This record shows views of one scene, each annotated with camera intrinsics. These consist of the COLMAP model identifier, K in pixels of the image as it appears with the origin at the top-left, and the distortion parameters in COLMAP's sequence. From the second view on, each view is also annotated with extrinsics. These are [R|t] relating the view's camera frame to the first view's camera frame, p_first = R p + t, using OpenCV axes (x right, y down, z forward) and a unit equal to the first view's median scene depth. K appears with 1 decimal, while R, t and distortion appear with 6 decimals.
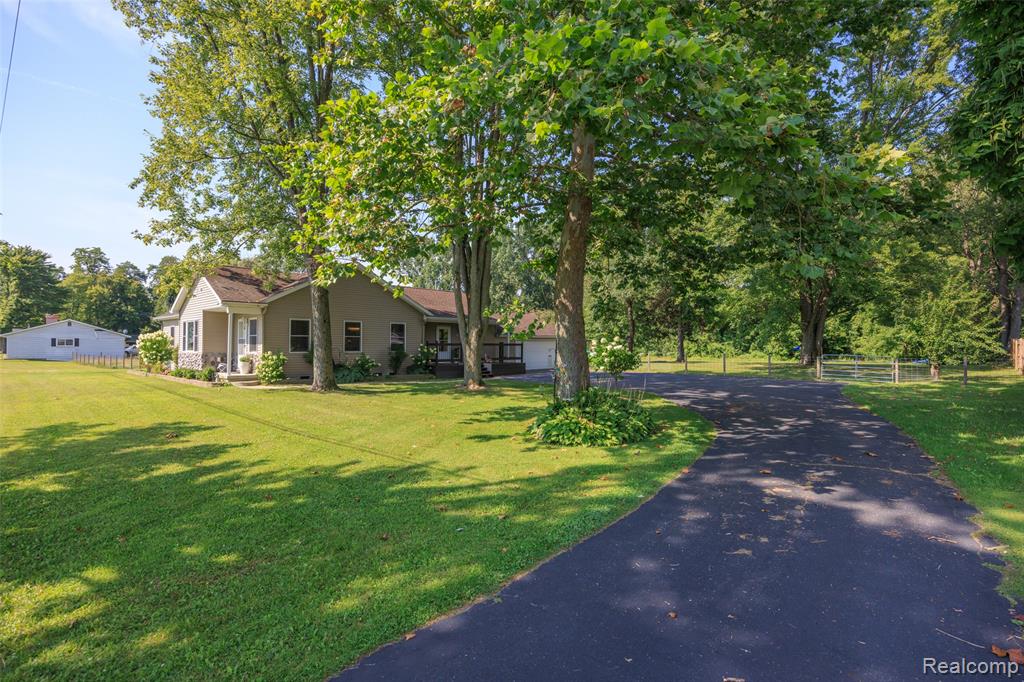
lens RADIAL K [[542.9, 0, 514.2], [0, 542.9, 338.5], [0, 0, 1]] dist [-0.000880, 0.000606]
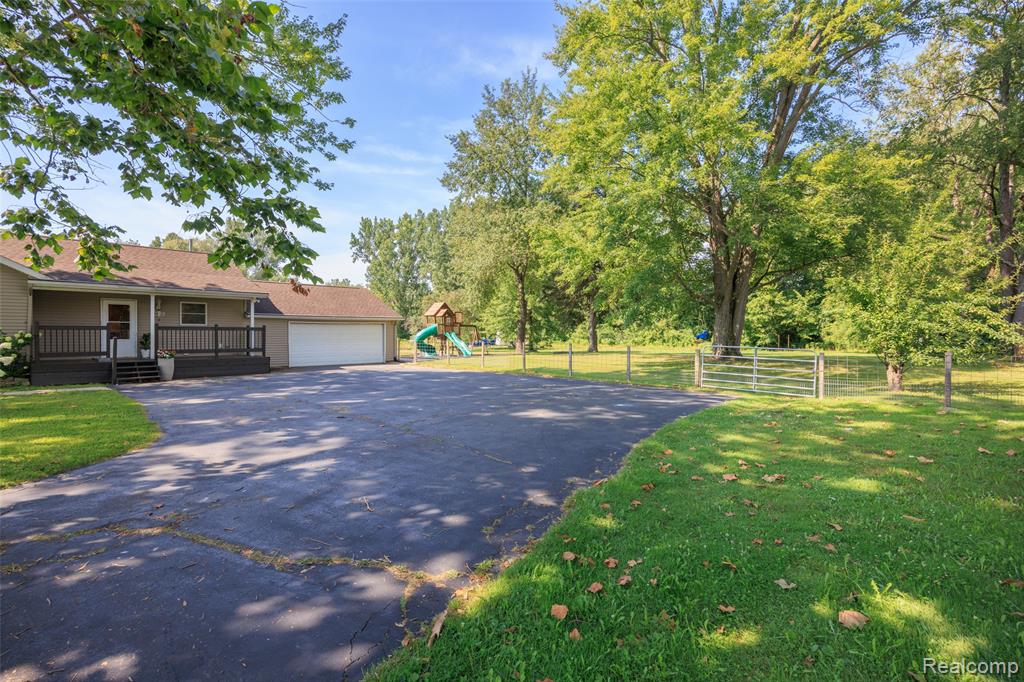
lens RADIAL K [[505.8, 0, 508.9], [0, 505.8, 343.0], [0, 0, 1]] dist [-0.016094, -0.000596]
pose [[0.999392, 0.000900, -0.034842, 0.375571], [0.000179, 0.999521, 0.030953, 0.010144], [0.034853, -0.030941, 0.998913, 0.447076]]
